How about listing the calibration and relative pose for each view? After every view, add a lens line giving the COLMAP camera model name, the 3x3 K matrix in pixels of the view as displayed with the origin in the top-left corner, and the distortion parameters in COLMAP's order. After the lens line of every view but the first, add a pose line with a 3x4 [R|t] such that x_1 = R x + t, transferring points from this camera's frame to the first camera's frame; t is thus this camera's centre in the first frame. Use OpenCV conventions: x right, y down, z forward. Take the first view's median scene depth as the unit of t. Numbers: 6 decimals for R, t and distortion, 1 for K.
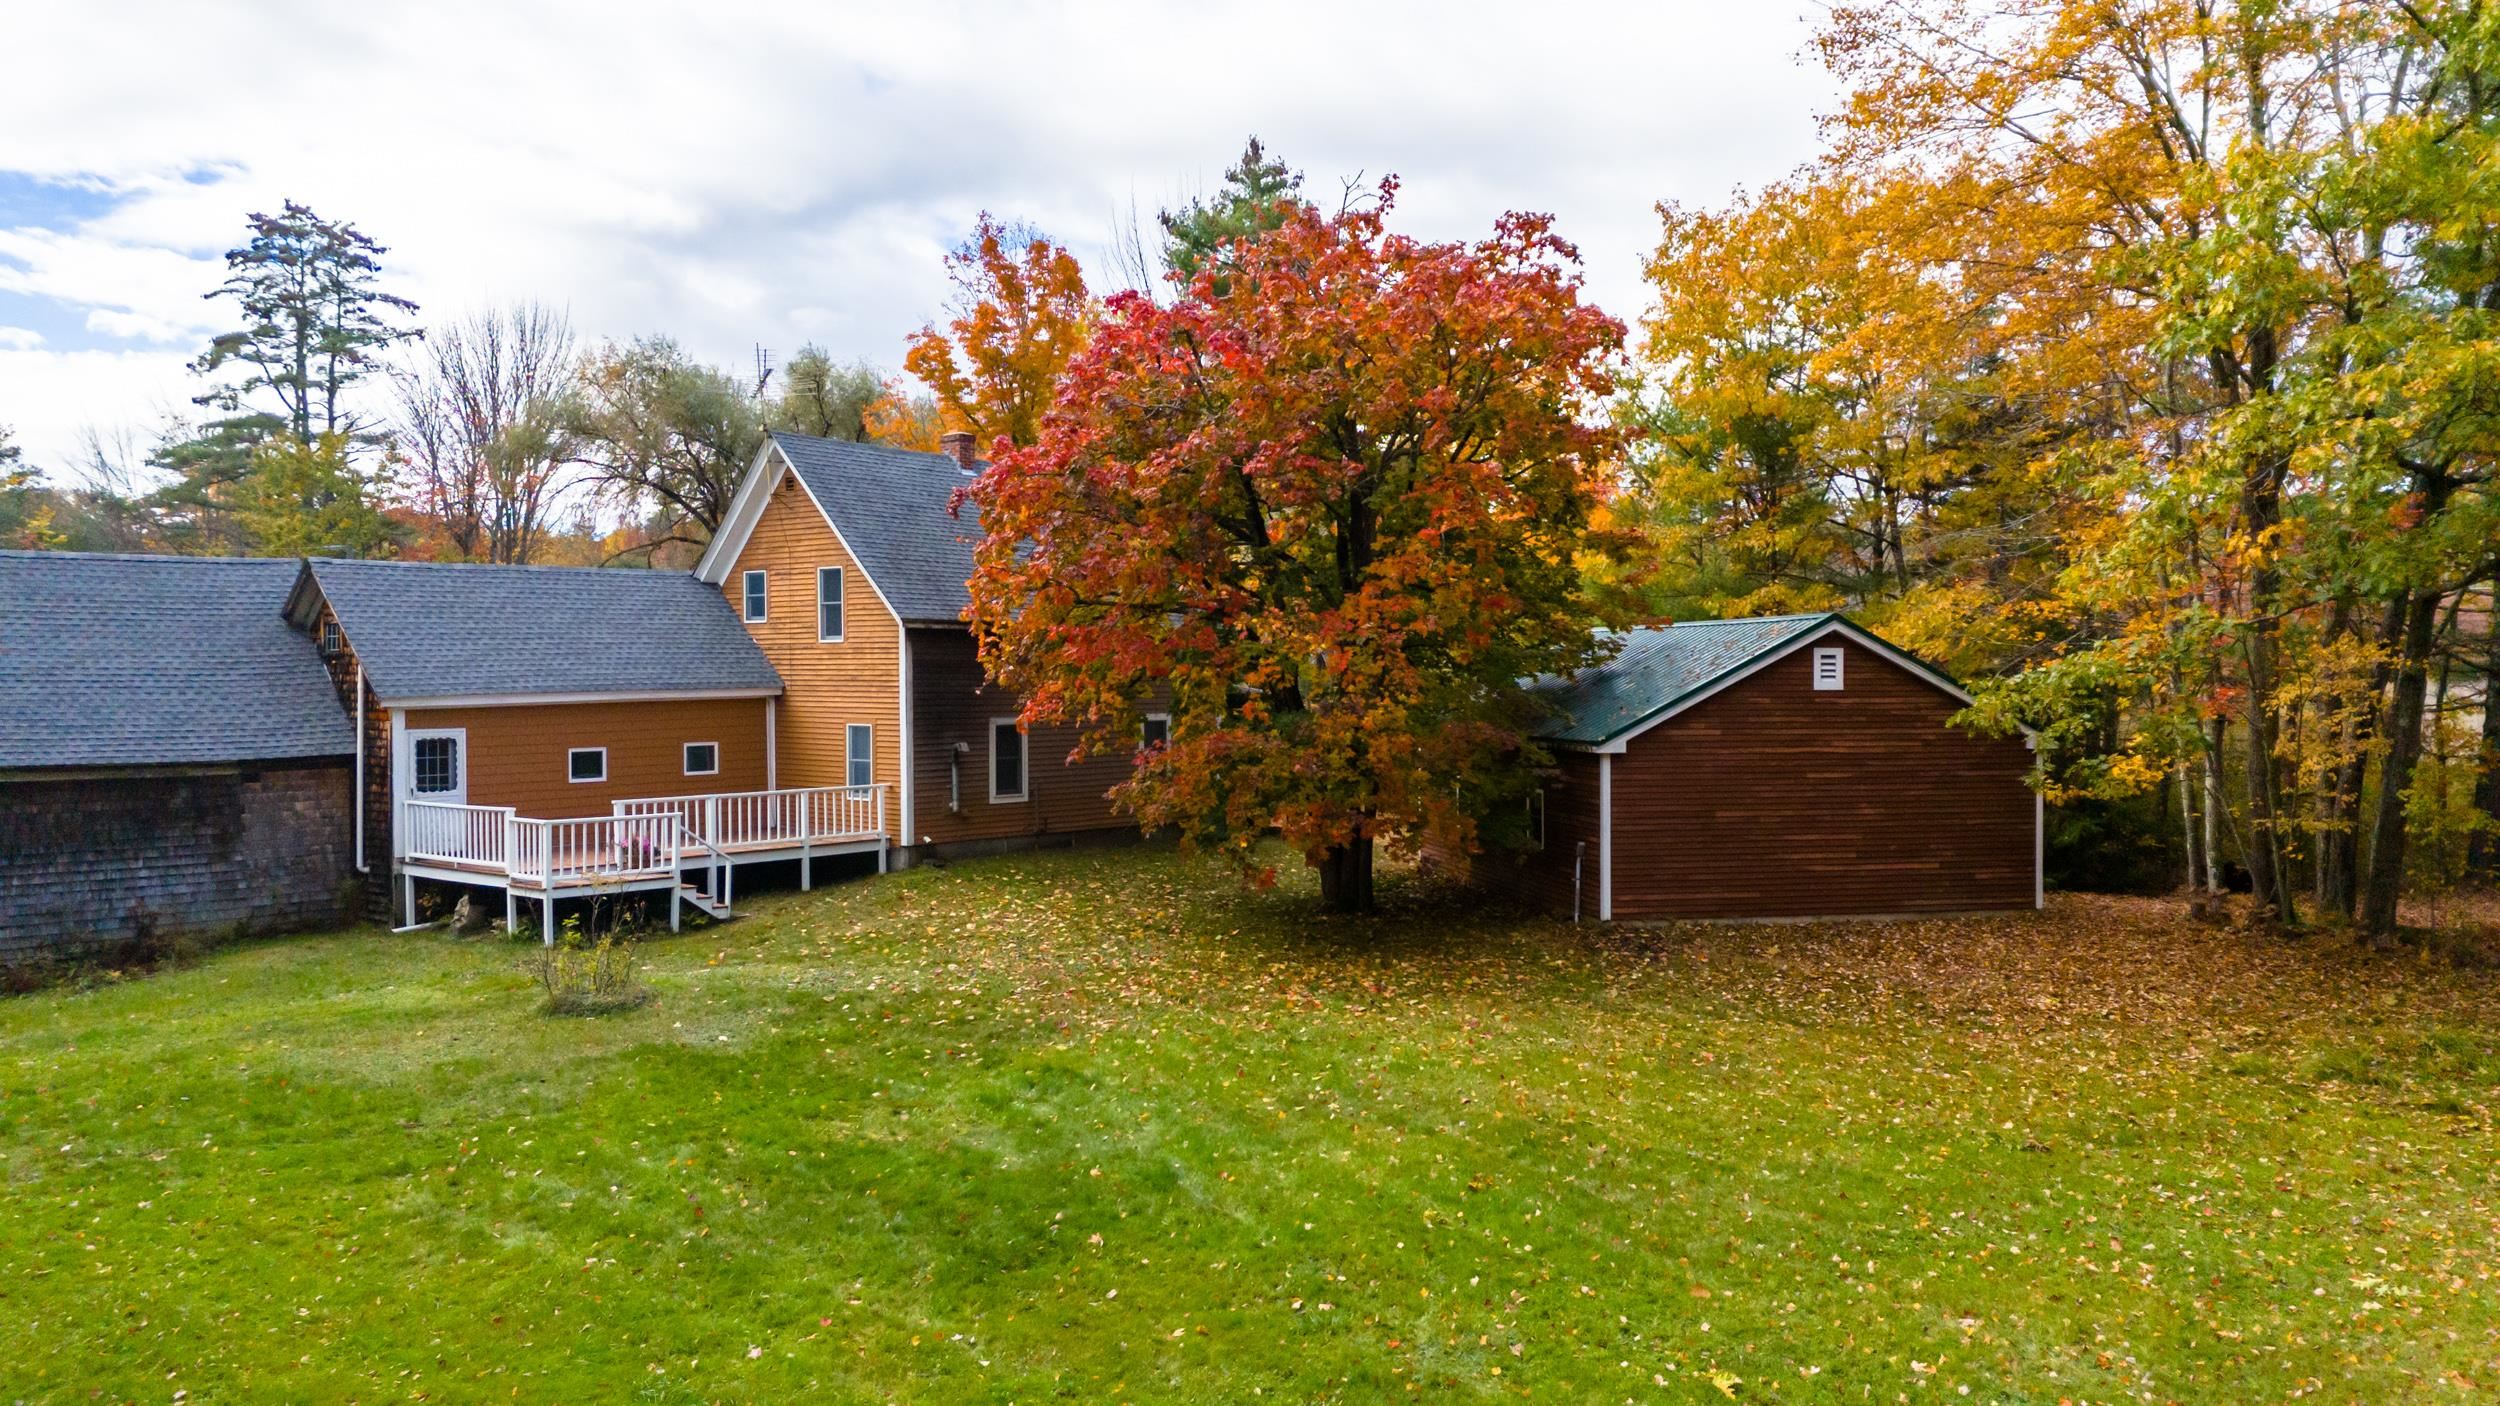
lens RADIAL K [[1858.0, 0, 1266.0], [0, 1858.0, 711.3], [0, 0, 1]] dist [0.075533, -0.075572]
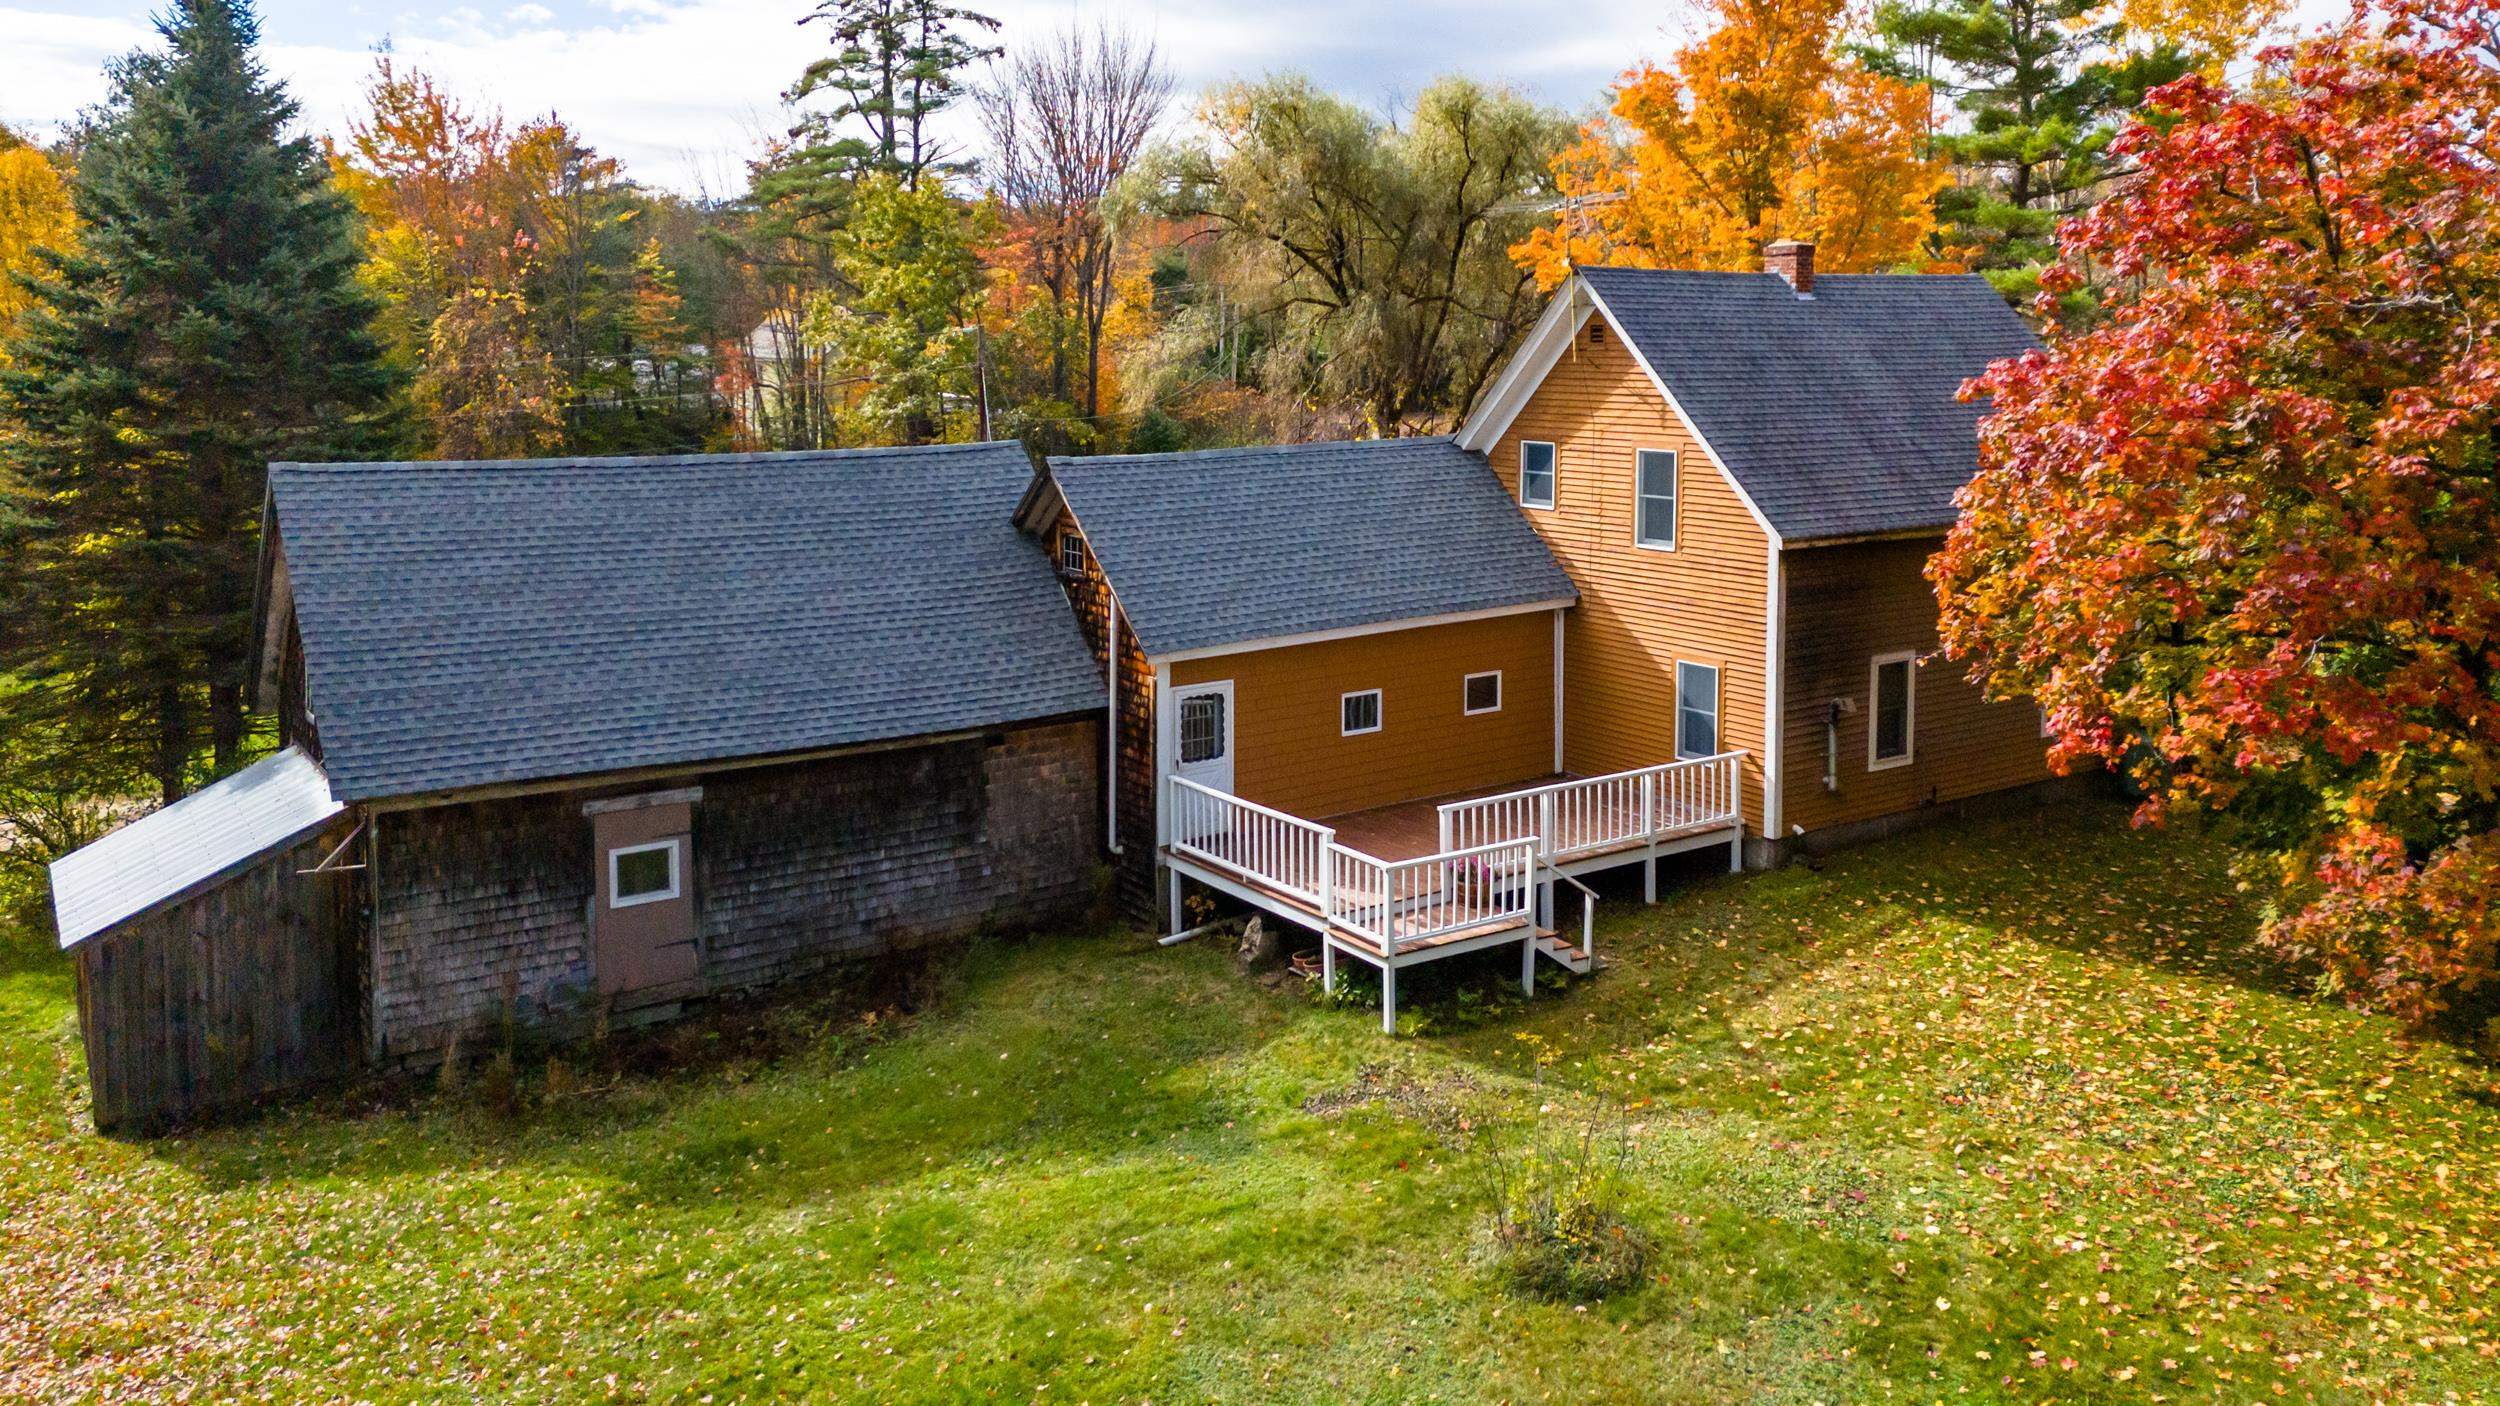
lens RADIAL K [[1858.0, 0, 1237.4], [0, 1858.0, 544.1], [0, 0, 1]] dist [0.075533, -0.075572]
pose [[0.968204, 0.032815, -0.248000, -0.221736], [-0.007768, 0.994825, 0.101305, -0.120733], [0.250040, -0.096158, 0.963449, 0.241349]]
